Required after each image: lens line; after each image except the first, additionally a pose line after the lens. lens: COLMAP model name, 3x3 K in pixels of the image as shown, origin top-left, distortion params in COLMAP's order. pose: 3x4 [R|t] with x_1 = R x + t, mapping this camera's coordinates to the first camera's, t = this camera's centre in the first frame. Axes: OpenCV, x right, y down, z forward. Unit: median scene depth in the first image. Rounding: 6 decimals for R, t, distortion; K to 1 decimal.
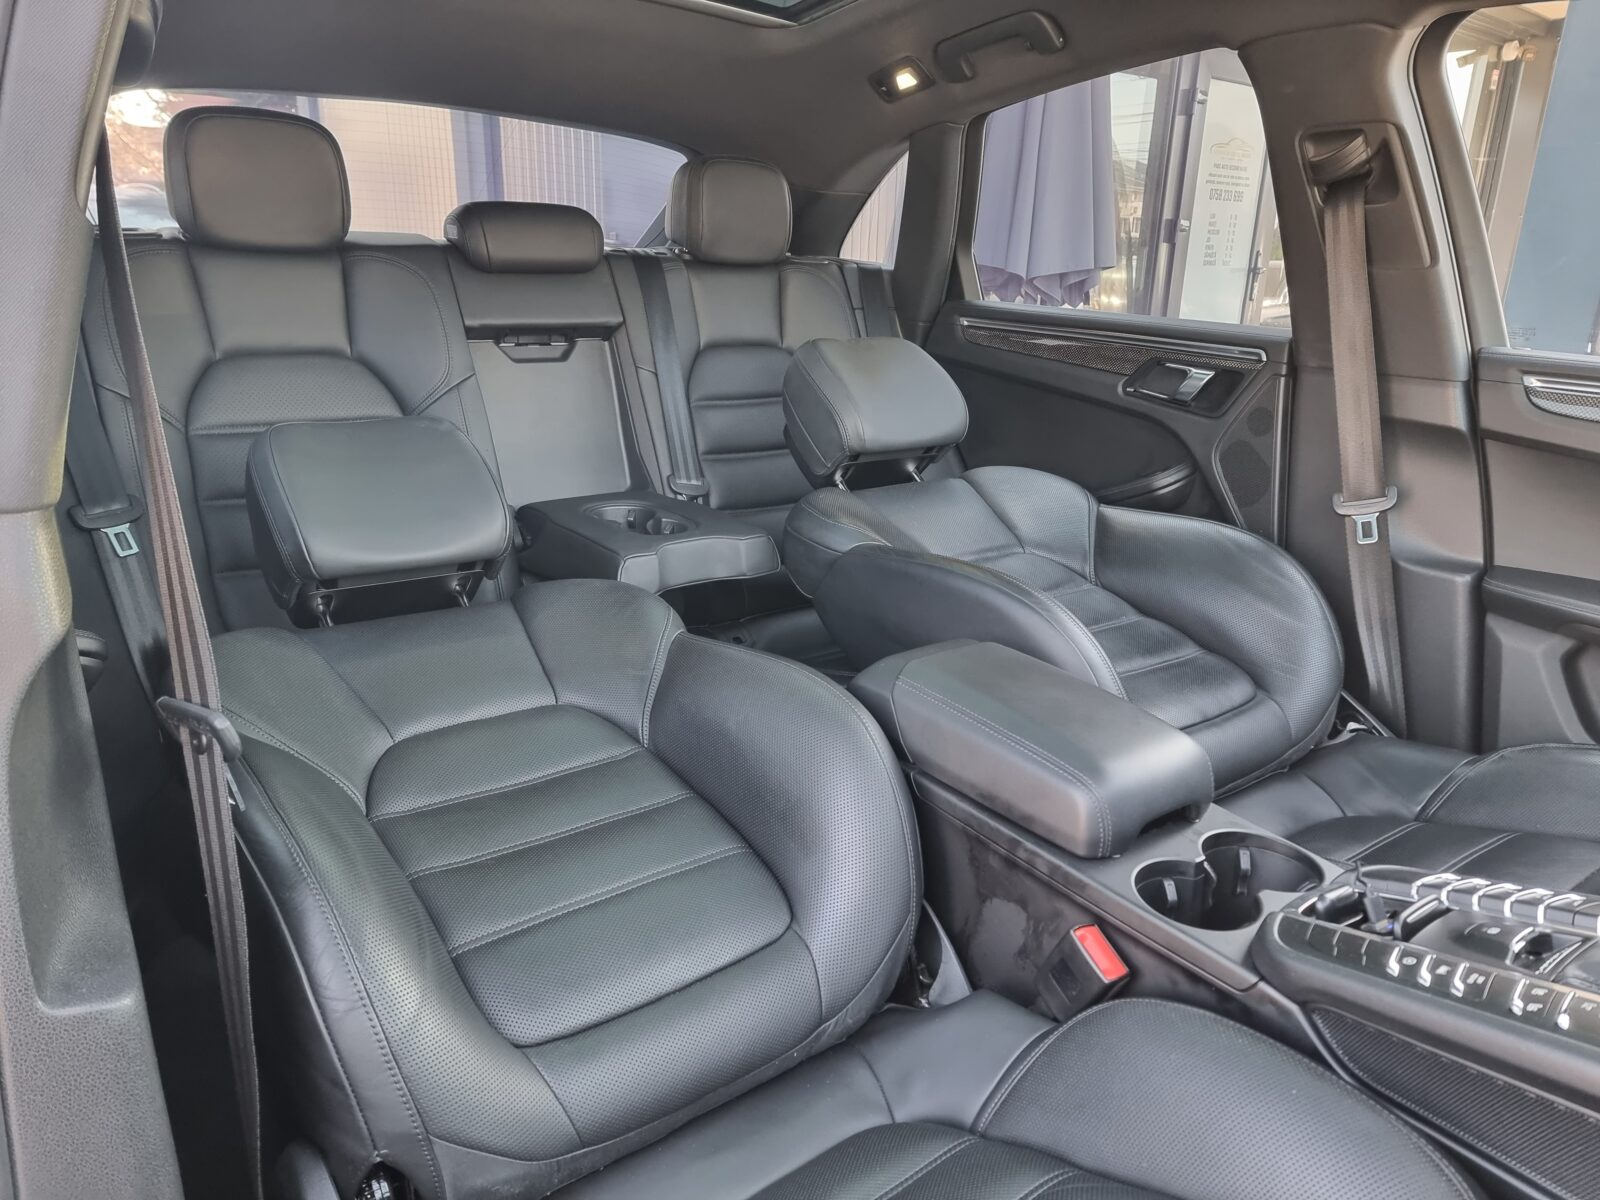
lens RADIAL K [[1109.8, 0, 809.2], [0, 1109.8, 606.0], [0, 0, 1]] dist [0.058081, -0.053949]
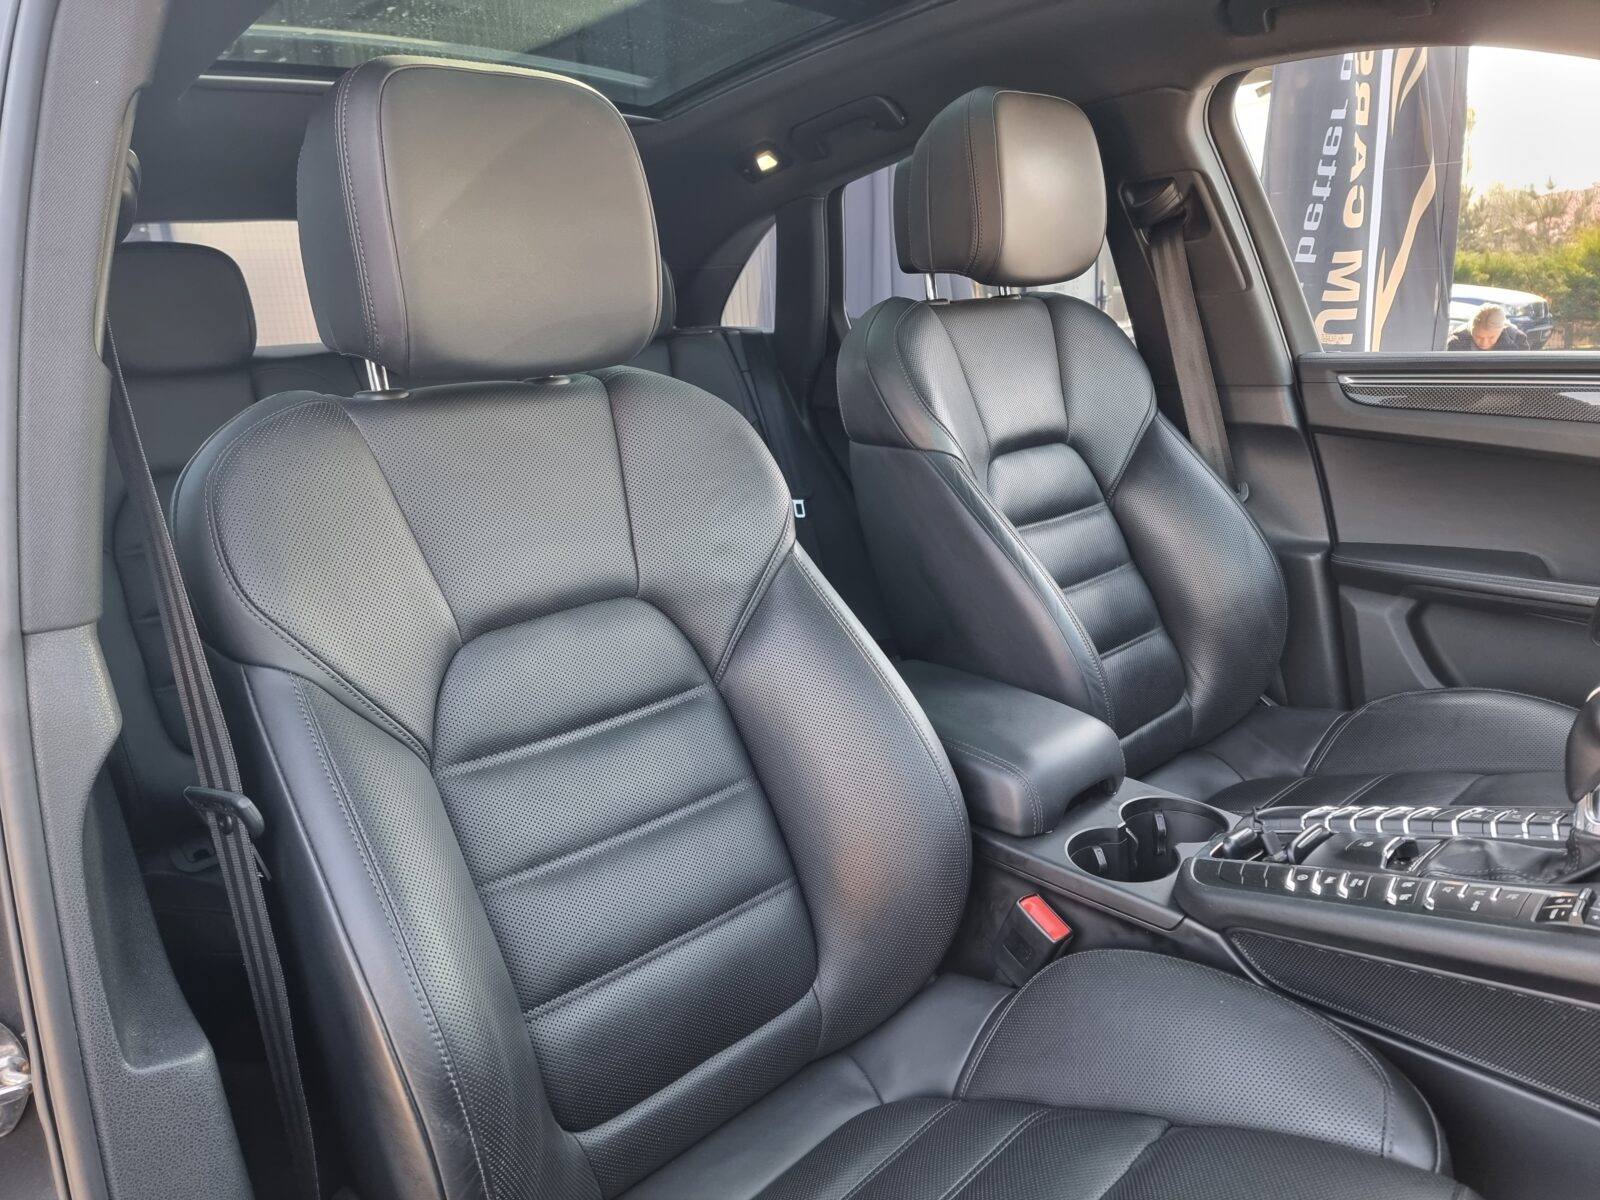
lens RADIAL K [[1188.5, 0, 793.9], [0, 1188.5, 604.1], [0, 0, 1]] dist [0.027948, 0.000358]
pose [[0.989203, -0.114659, 0.091277, -0.064494], [0.119915, 0.991296, -0.054336, 0.033259], [-0.084253, 0.064695, 0.994342, -0.190315]]
